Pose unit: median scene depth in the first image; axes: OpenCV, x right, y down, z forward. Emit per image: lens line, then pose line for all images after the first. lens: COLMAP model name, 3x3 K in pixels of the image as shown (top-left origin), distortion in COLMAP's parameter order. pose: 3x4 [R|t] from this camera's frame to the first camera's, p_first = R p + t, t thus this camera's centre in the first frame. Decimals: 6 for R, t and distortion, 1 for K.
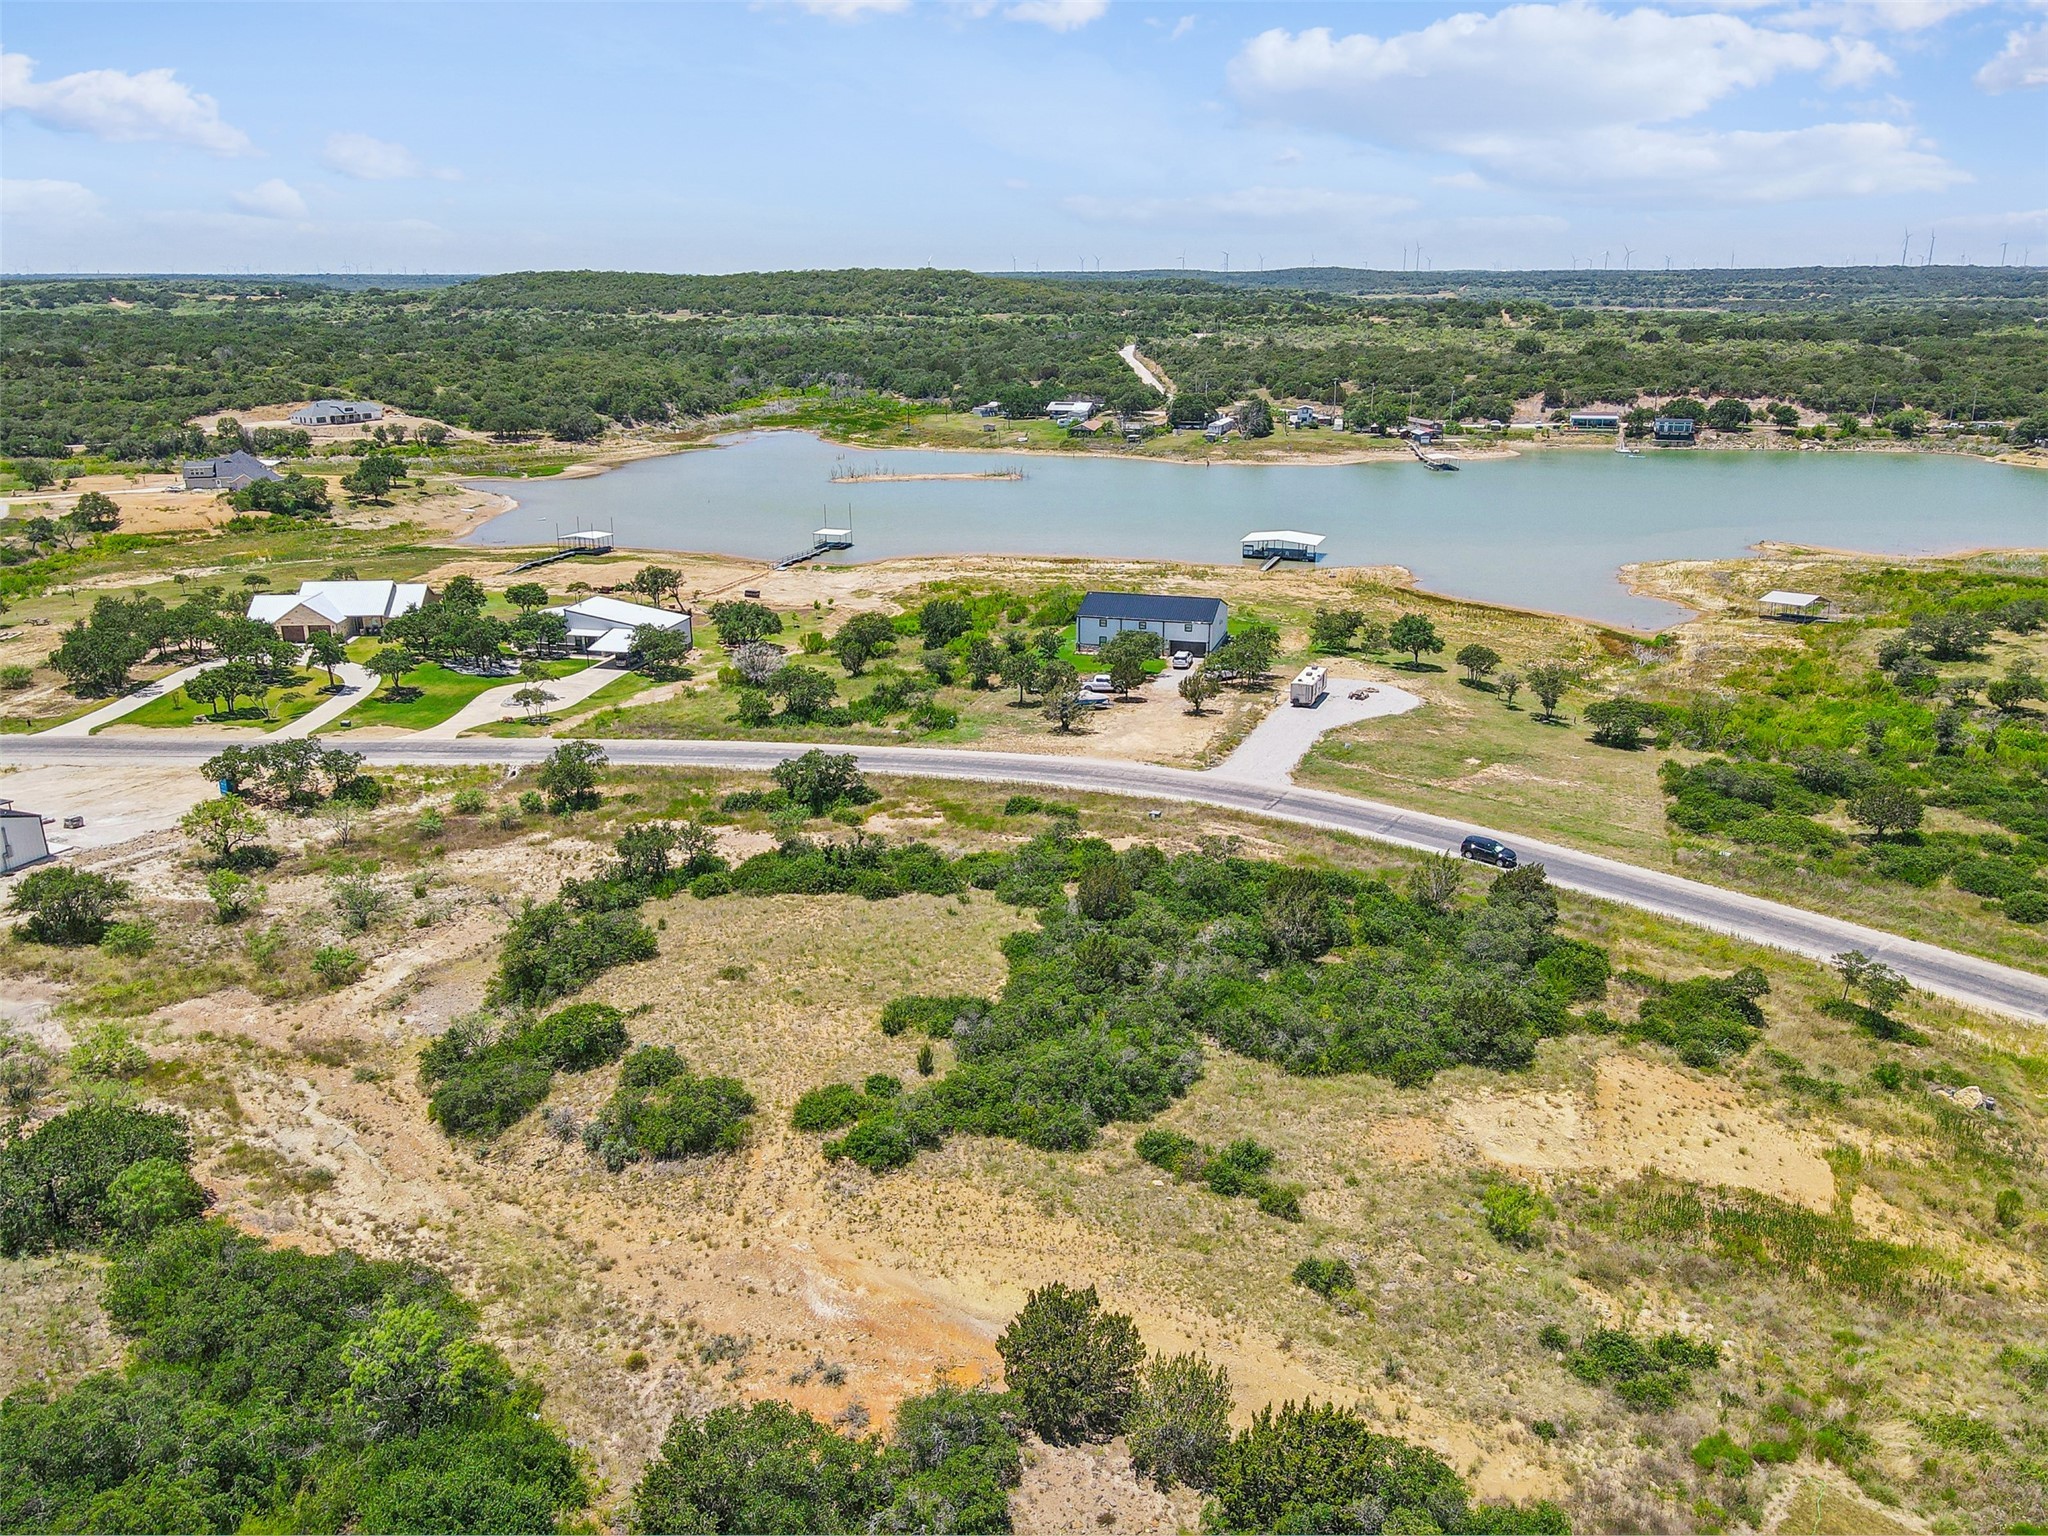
lens RADIAL K [[1525.5, 0, 1024.0], [0, 1525.5, 768.0], [0, 0, 1]] dist [0.001158, 0.033565]
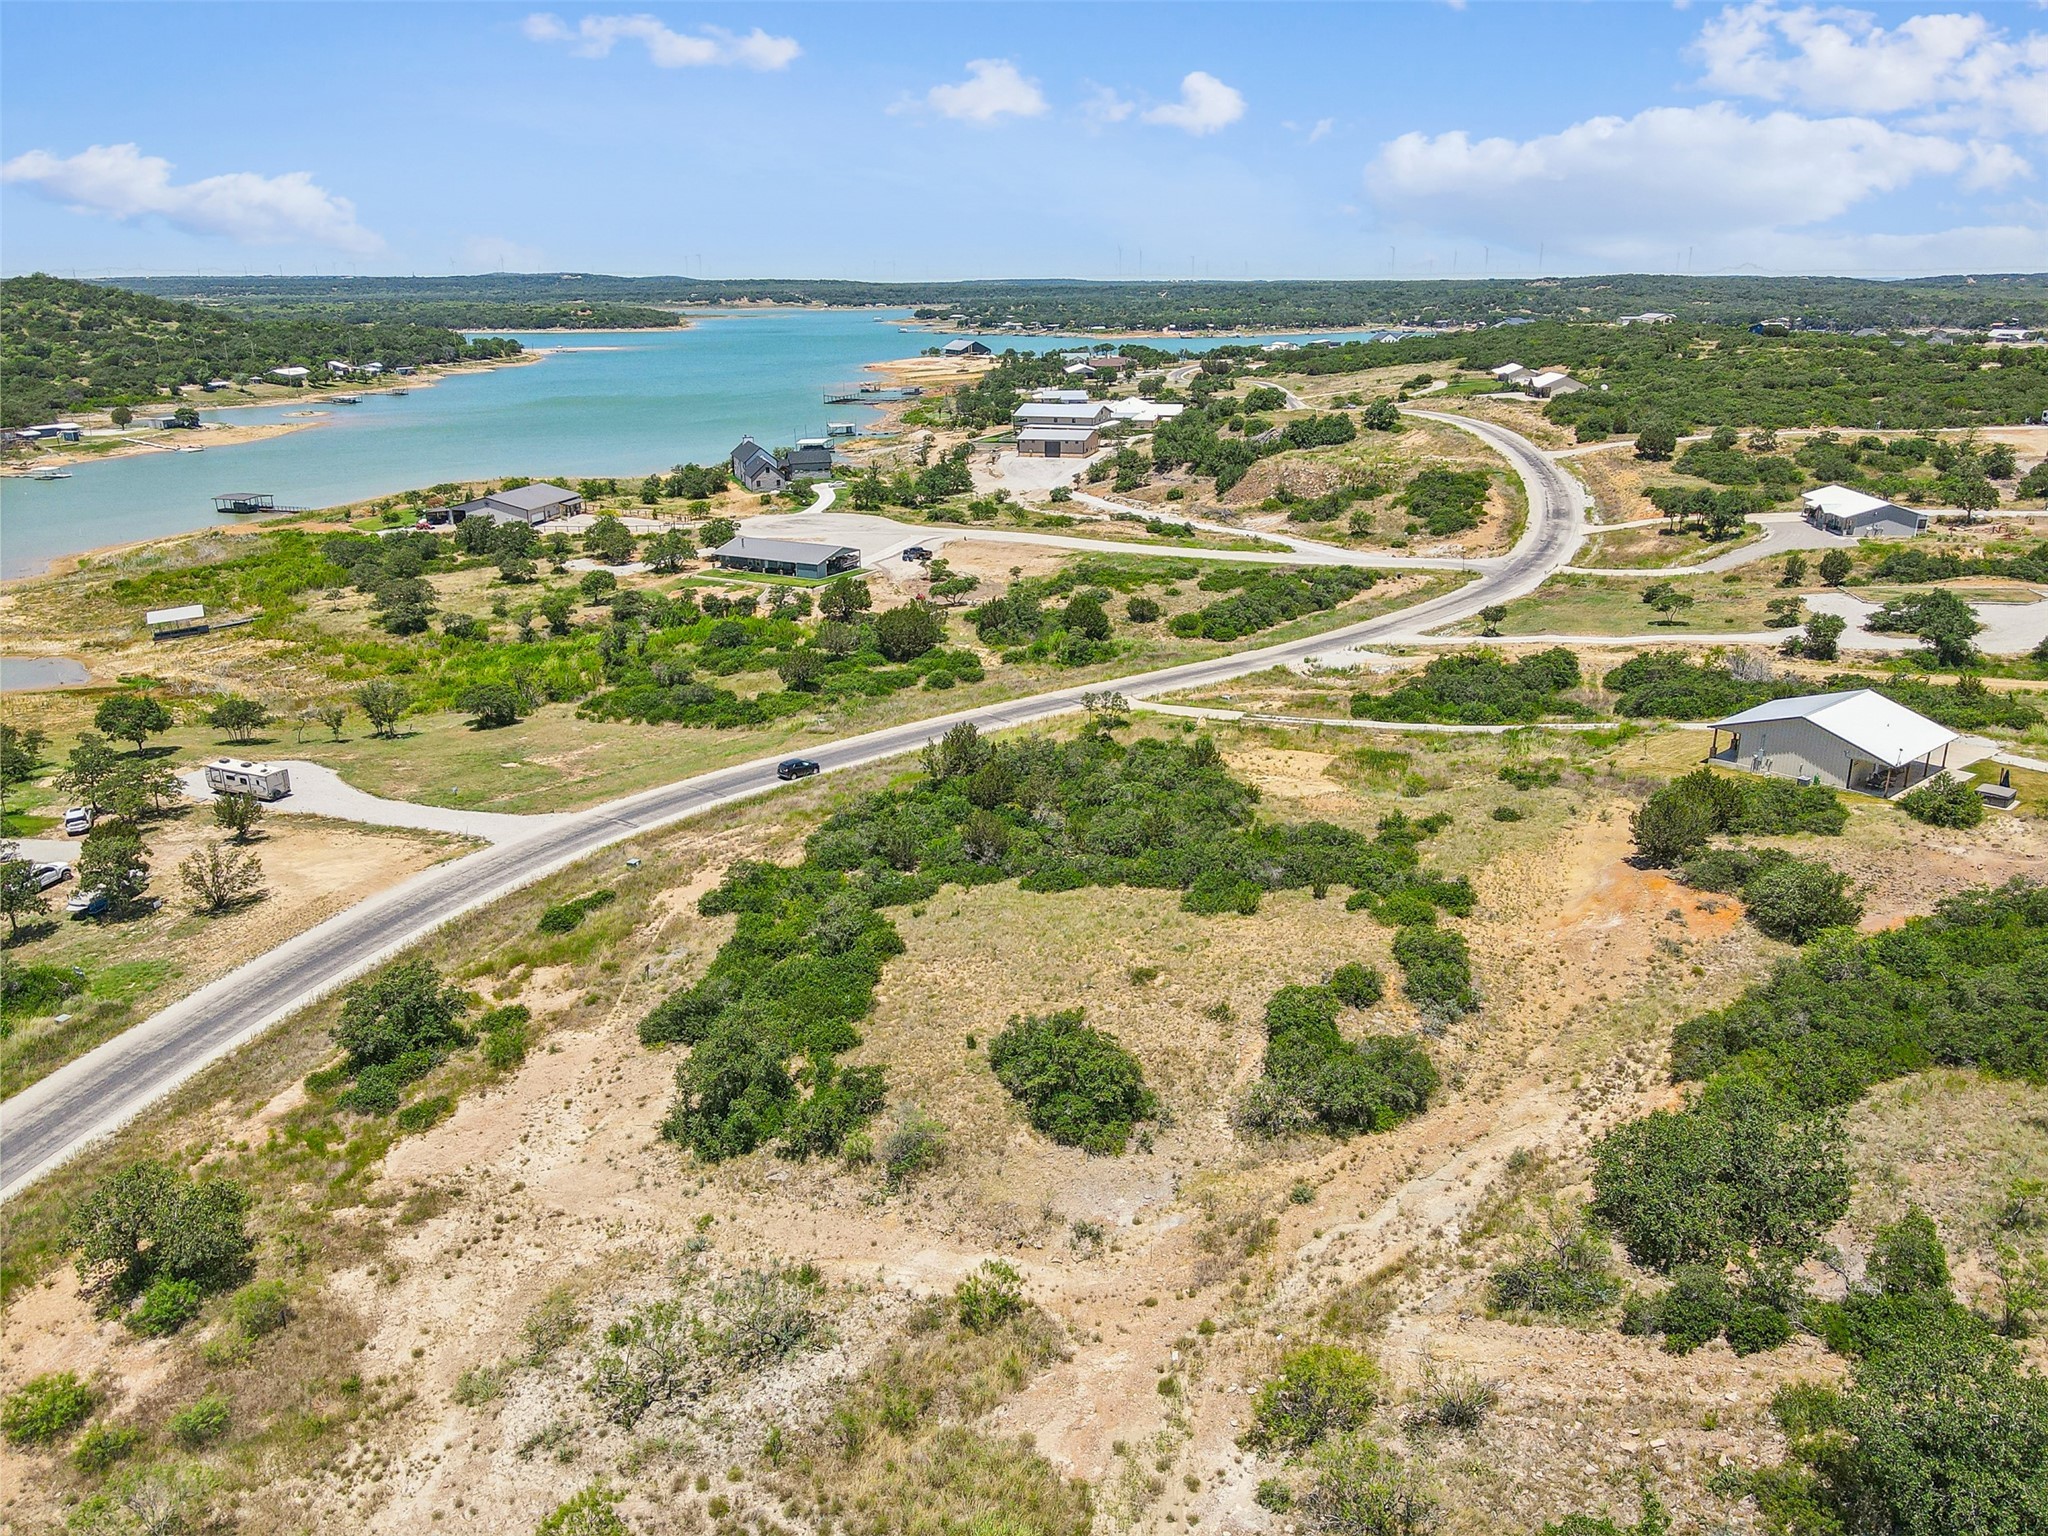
lens RADIAL K [[1525.5, 0, 1024.0], [0, 1525.5, 768.0], [0, 0, 1]] dist [0.001158, 0.033565]
pose [[0.051182, -0.303367, 0.951498, -0.224621], [0.313311, 0.909525, 0.273131, -0.058888], [-0.948270, 0.284135, 0.141599, 0.178502]]
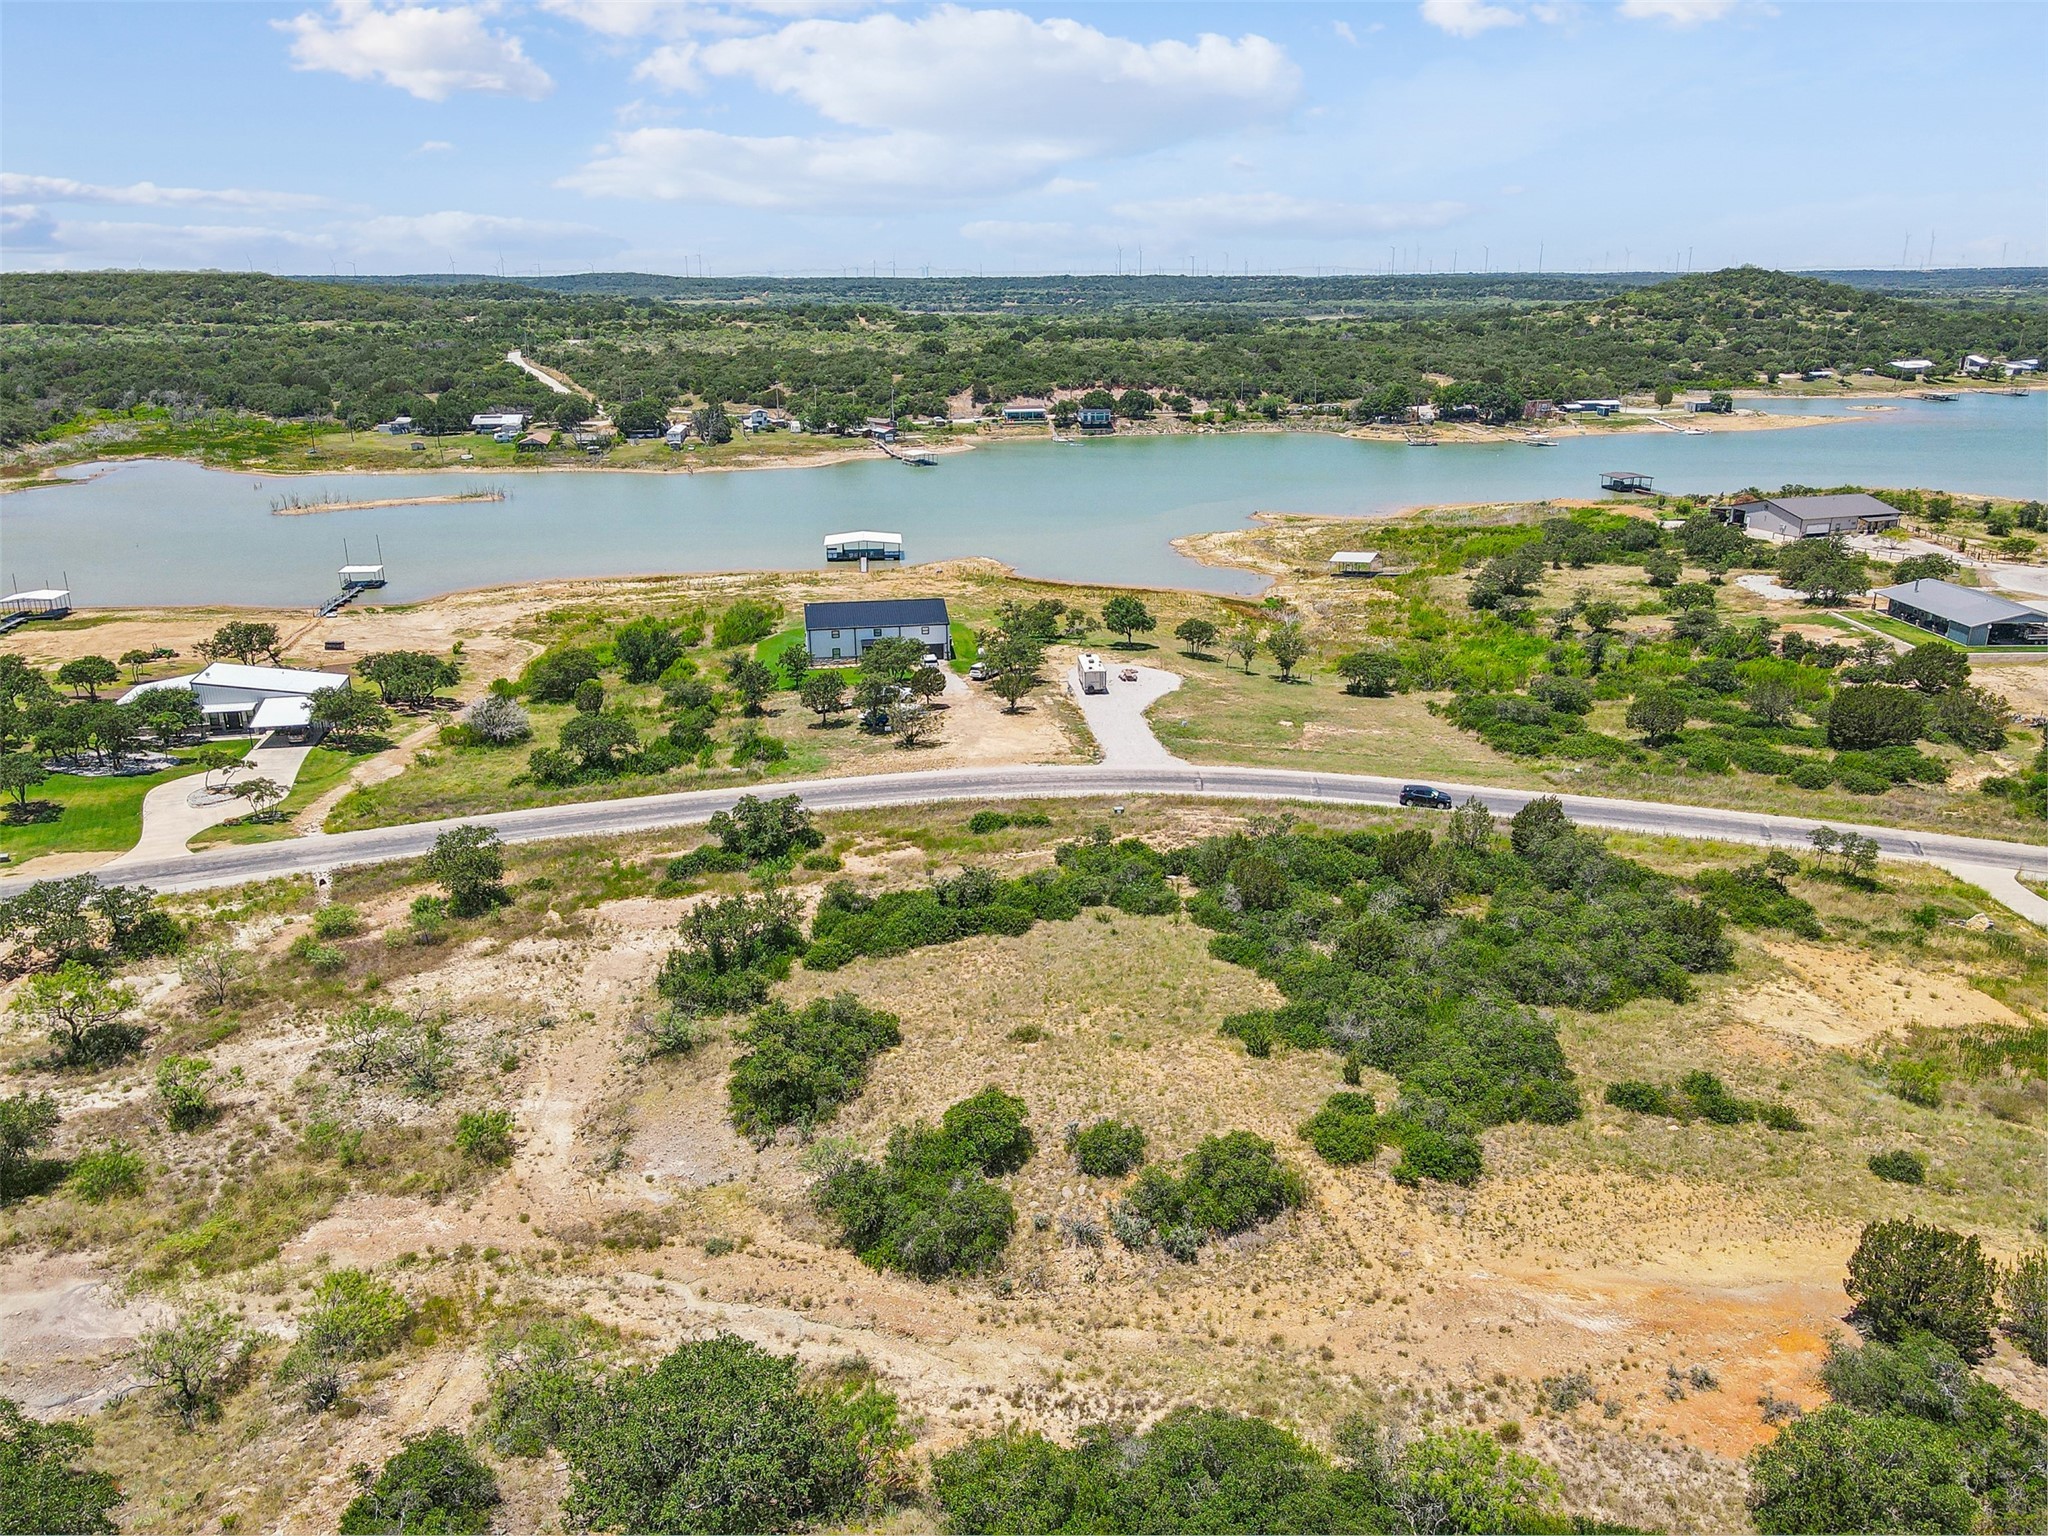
lens RADIAL K [[1525.5, 0, 1024.0], [0, 1525.5, 768.0], [0, 0, 1]] dist [0.001158, 0.033565]
pose [[0.898052, -0.134160, 0.418931, -0.109718], [0.135883, 0.990387, 0.025877, -0.008819], [-0.418376, 0.033687, 0.907649, 0.036100]]
